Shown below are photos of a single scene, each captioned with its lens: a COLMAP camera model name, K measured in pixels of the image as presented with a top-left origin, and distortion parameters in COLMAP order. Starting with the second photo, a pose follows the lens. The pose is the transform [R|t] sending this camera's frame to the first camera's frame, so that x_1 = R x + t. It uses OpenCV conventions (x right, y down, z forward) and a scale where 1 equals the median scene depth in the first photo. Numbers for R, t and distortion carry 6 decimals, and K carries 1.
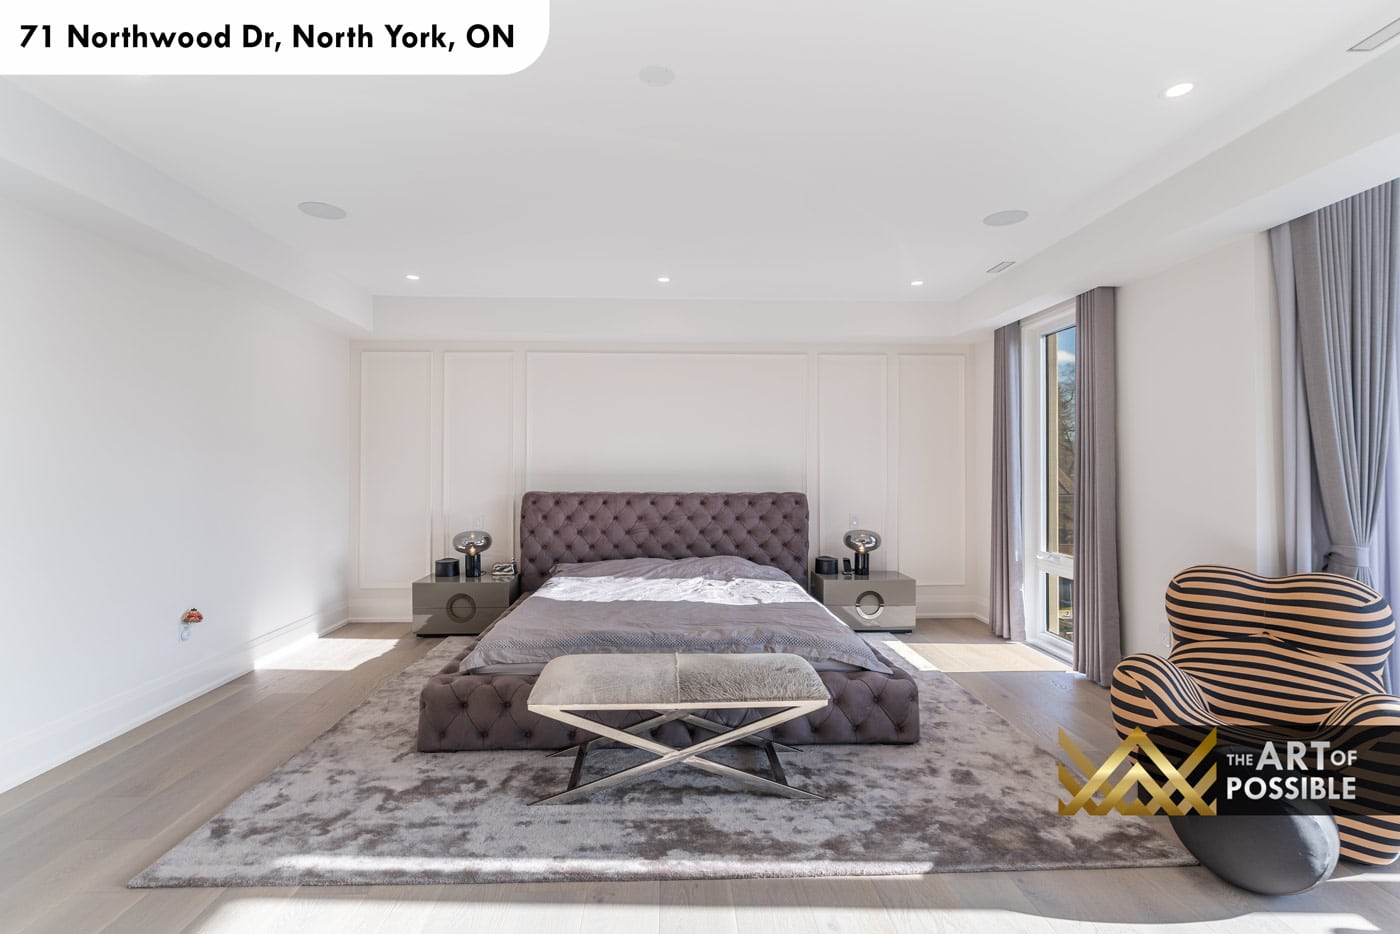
lens RADIAL K [[651.8, 0, 699.5], [0, 651.8, 463.7], [0, 0, 1]] dist [-0.007755, 0.002028]
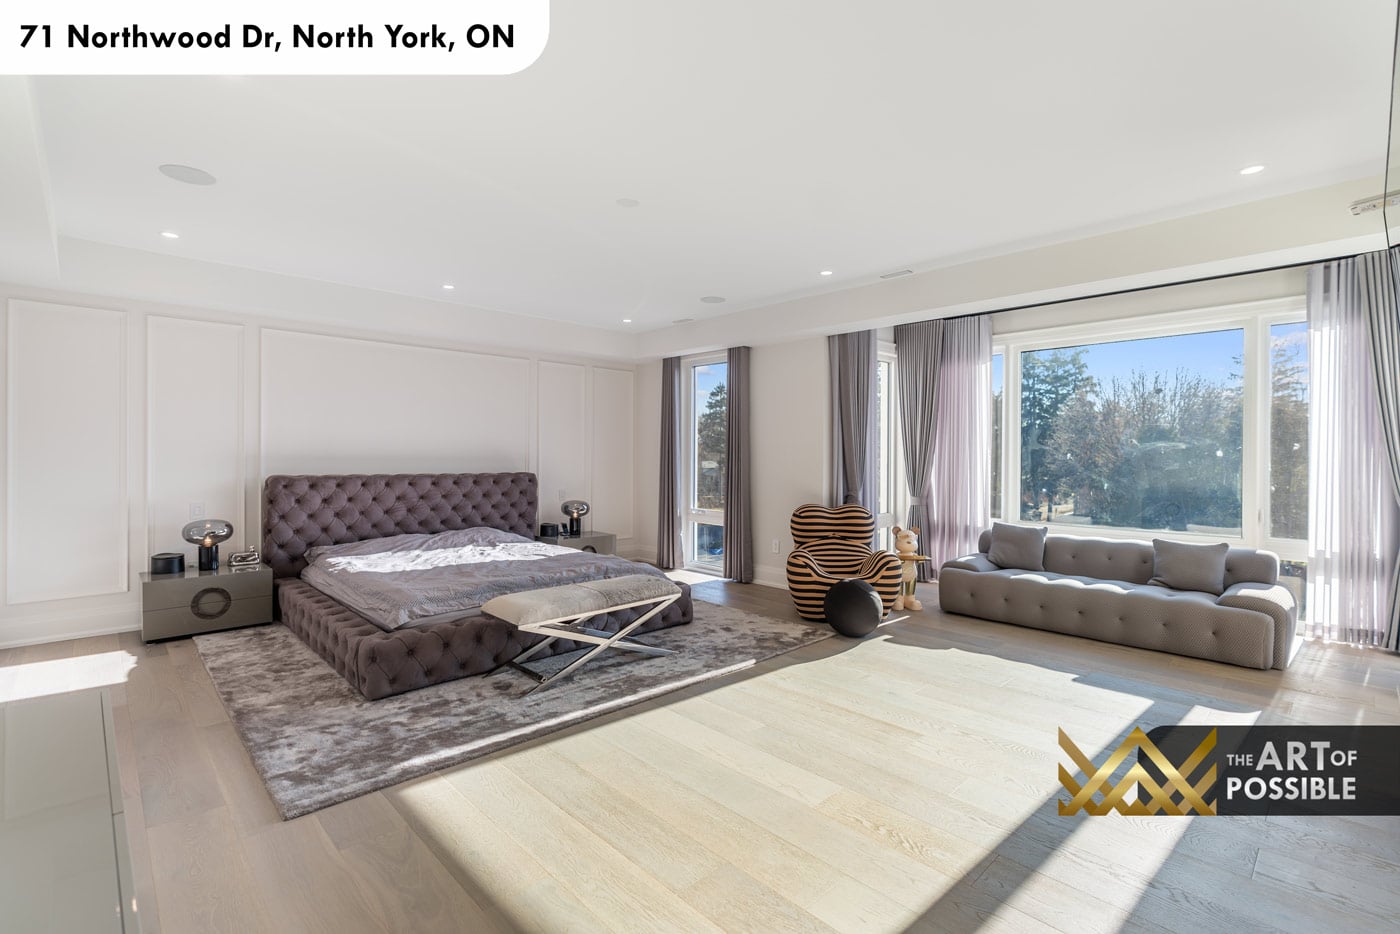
lens RADIAL K [[651.8, 0, 700.9], [0, 651.8, 459.1], [0, 0, 1]] dist [-0.007755, 0.002028]
pose [[0.735367, 0.000104, 0.677669, -0.480285], [-0.011381, 0.999861, 0.012197, -0.000008], [-0.677574, -0.016682, 0.735266, -0.136008]]
